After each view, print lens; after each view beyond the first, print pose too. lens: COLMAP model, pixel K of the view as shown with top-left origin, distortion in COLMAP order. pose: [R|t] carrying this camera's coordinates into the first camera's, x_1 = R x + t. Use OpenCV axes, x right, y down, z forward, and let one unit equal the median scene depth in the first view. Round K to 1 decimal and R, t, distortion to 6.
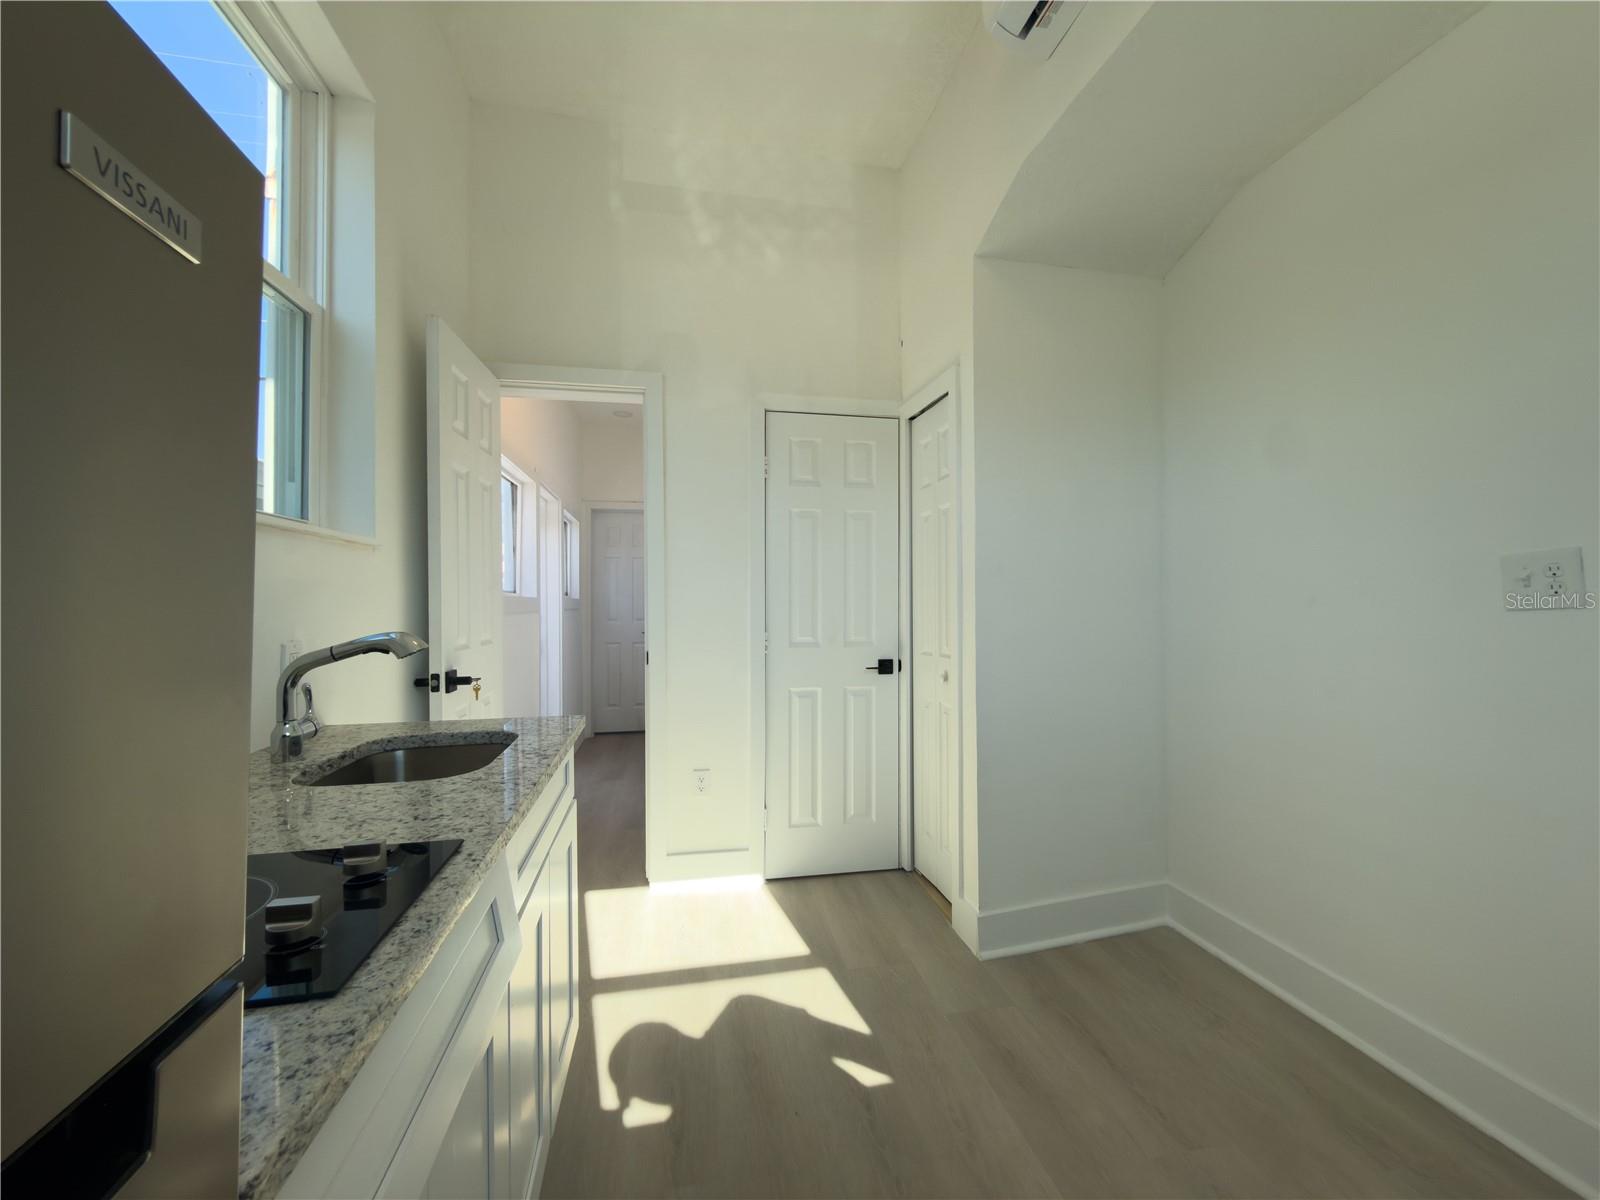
lens RADIAL K [[639.1, 0, 802.8], [0, 639.1, 597.4], [0, 0, 1]] dist [0.002517, 0.000043]
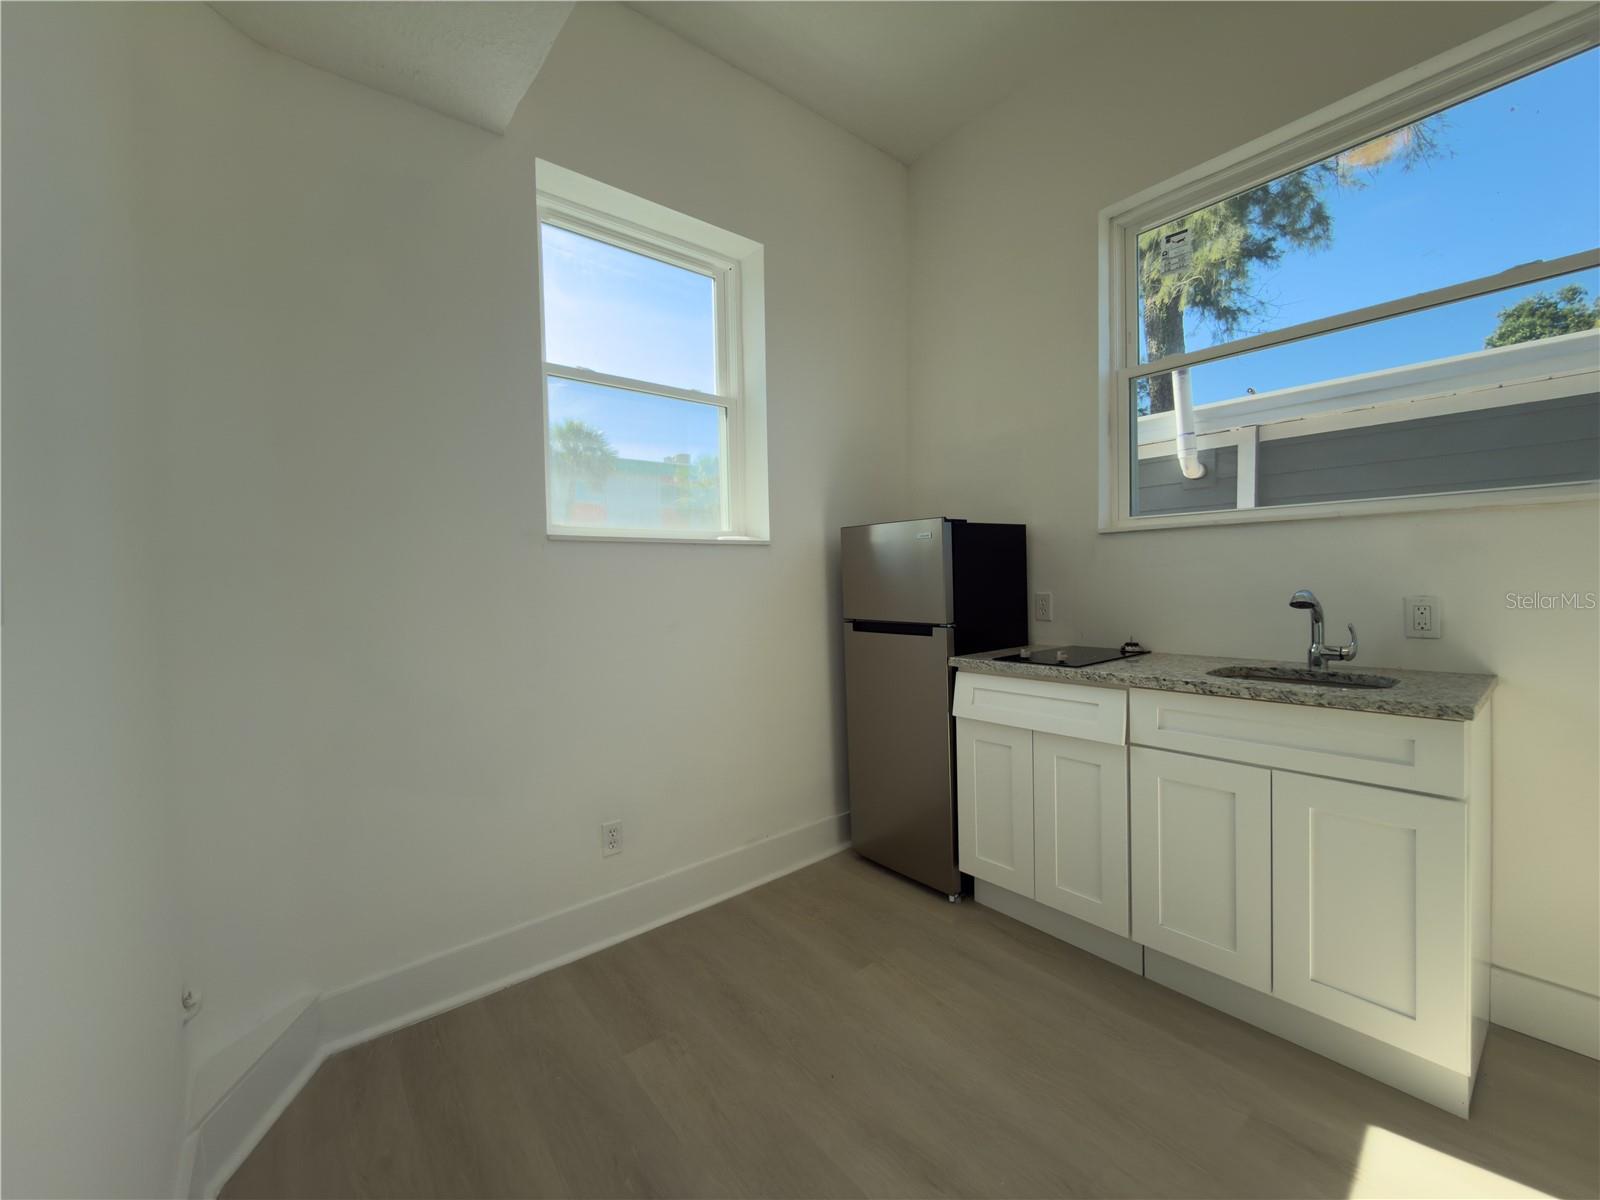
lens RADIAL K [[639.1, 0, 802.8], [0, 639.1, 597.4], [0, 0, 1]] dist [0.002517, 0.000043]
pose [[-0.884896, 0.038511, -0.464193, 0.452326], [0.027938, 0.999170, 0.029637, -0.001523], [0.464949, 0.013257, -0.885238, 0.768304]]
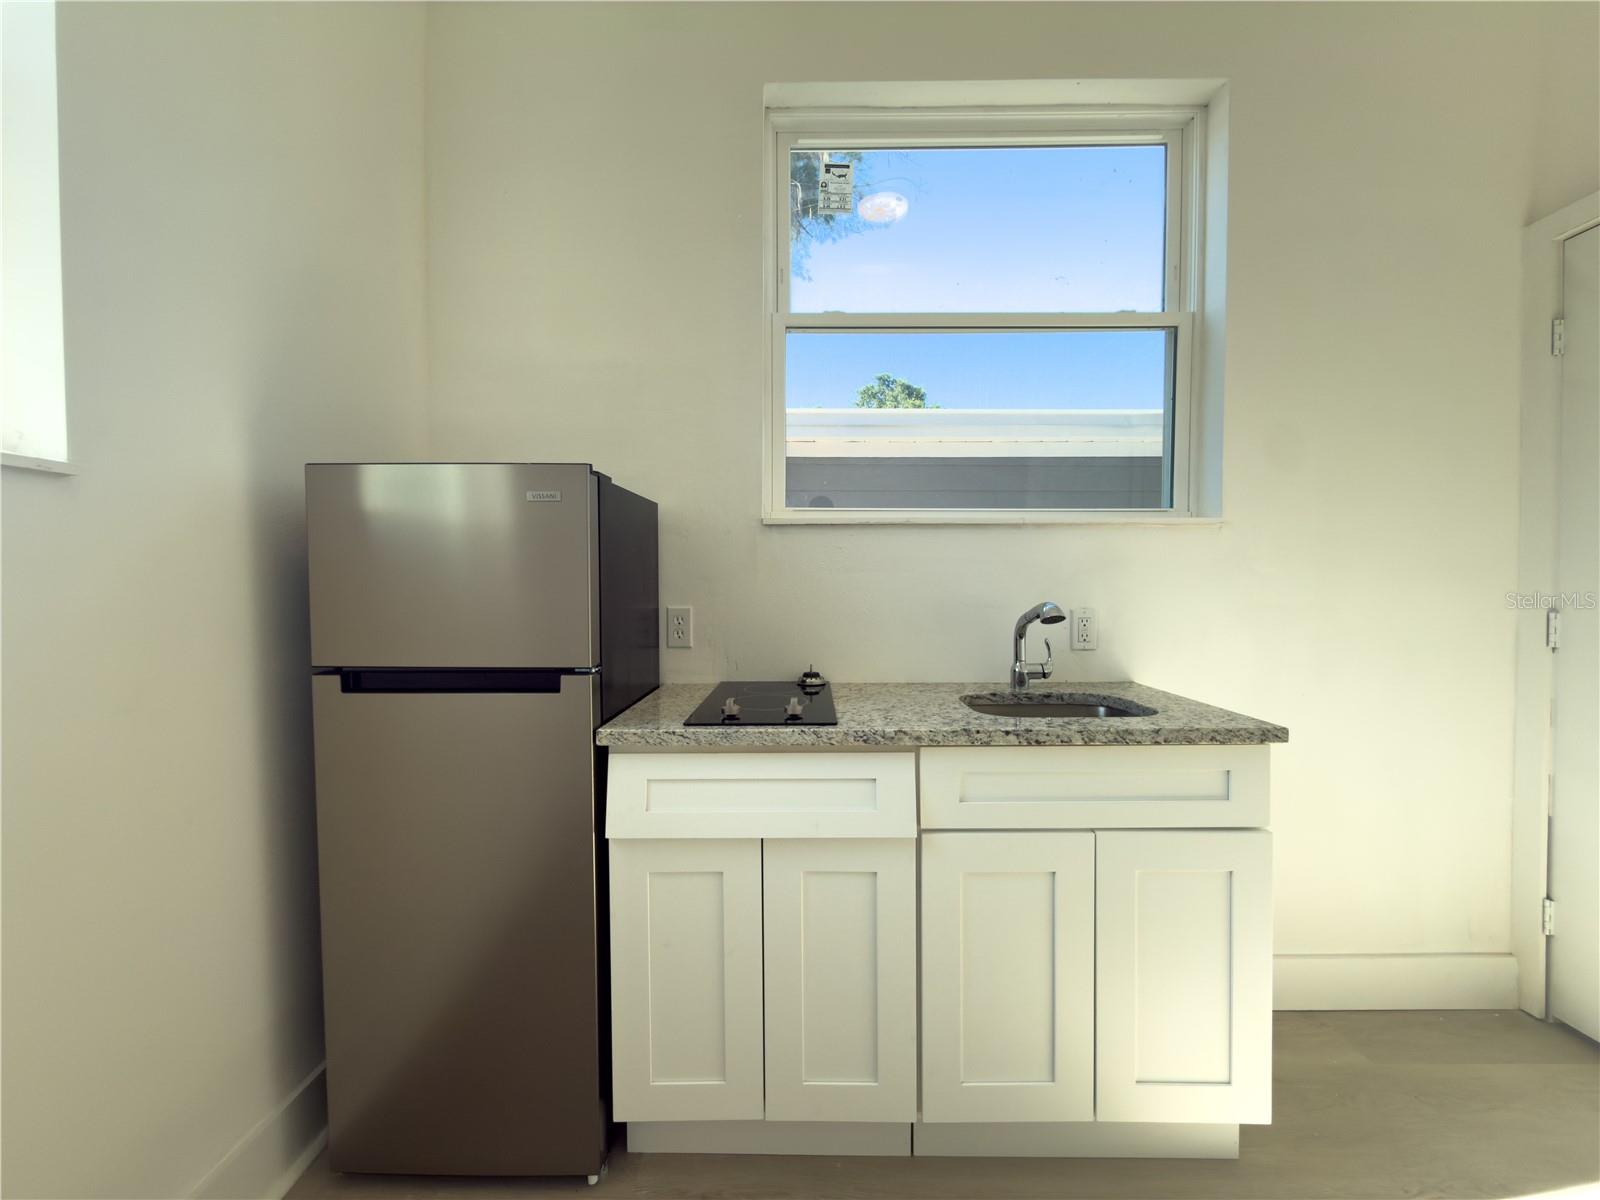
lens RADIAL K [[643.1, 0, 801.2], [0, 643.1, 597.9], [0, 0, 1]] dist [-0.000623, -0.000117]
pose [[-0.218574, 0.025845, -0.975478, 0.299944], [0.006146, 0.999666, 0.025109, 0.005219], [0.975801, -0.000507, -0.218660, 0.353871]]
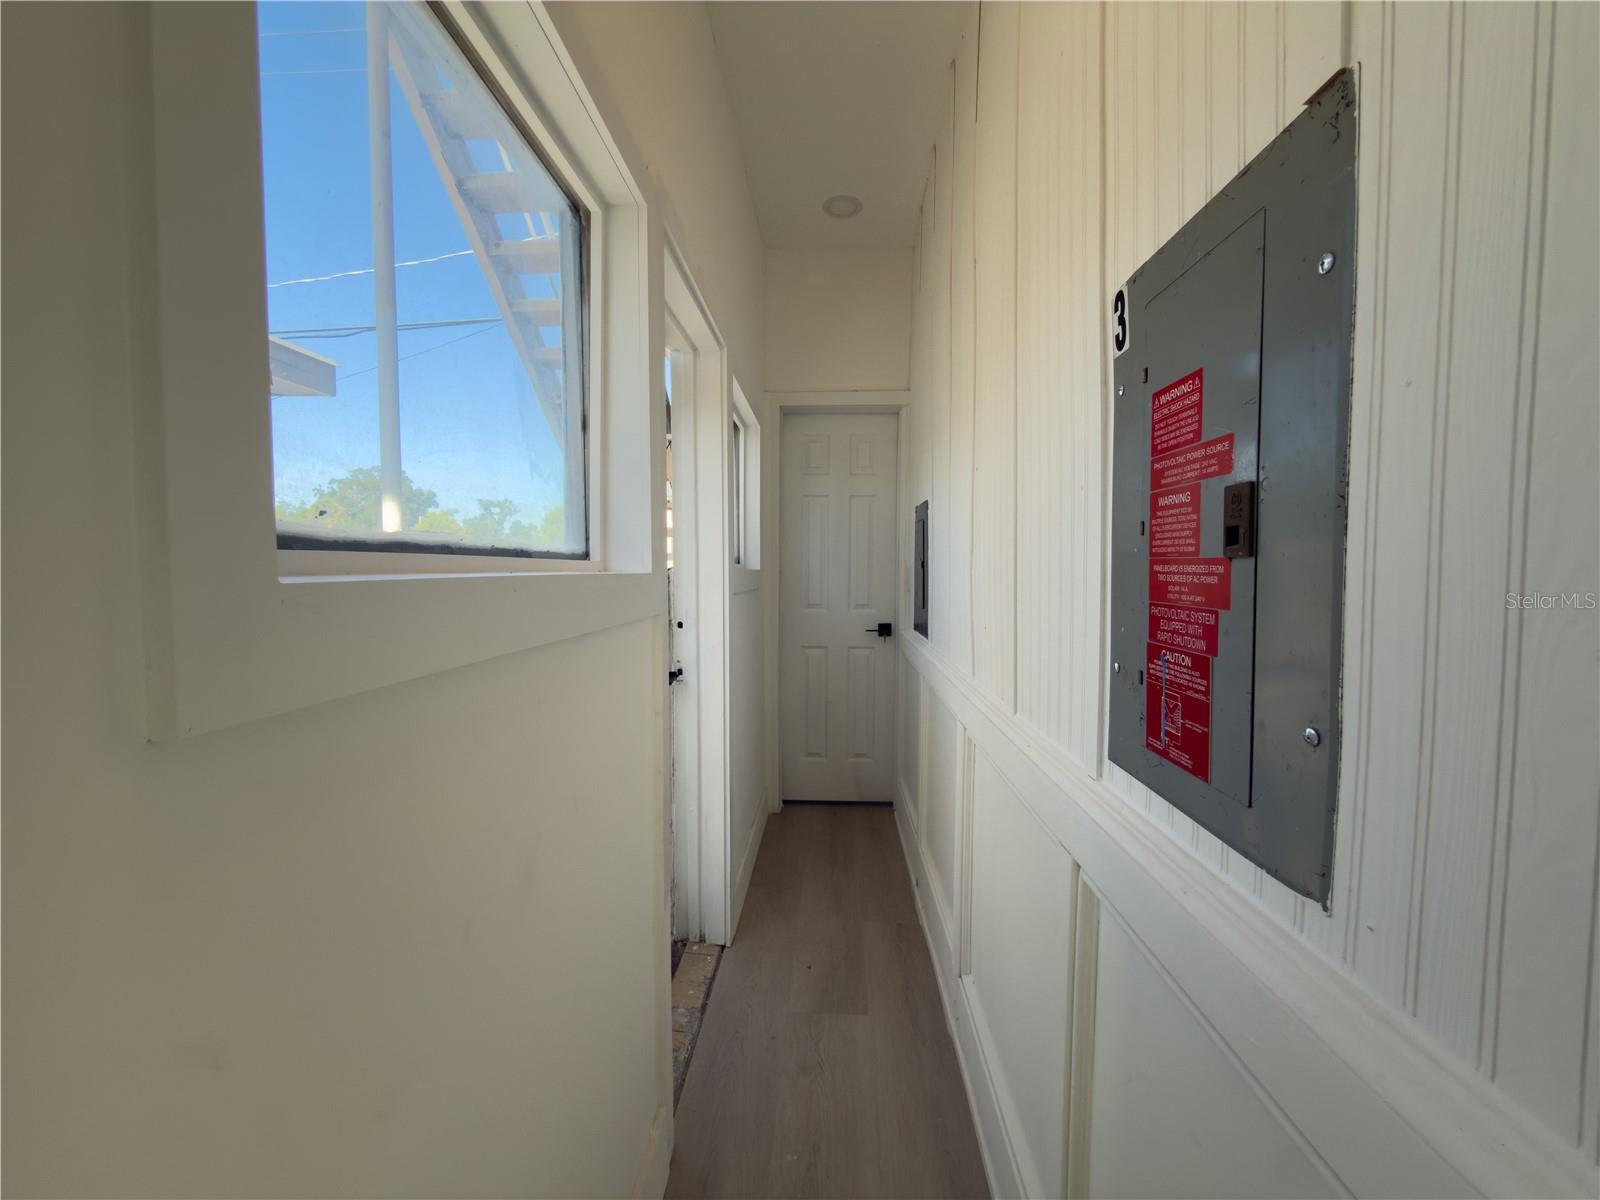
lens RADIAL K [[643.1, 0, 801.2], [0, 643.1, 597.9], [0, 0, 1]] dist [-0.000623, -0.000117]
pose [[0.966631, 0.022054, -0.255220, -0.345572], [-0.007801, 0.998360, 0.056722, -0.008792], [0.256052, -0.052839, 0.965218, 0.943731]]
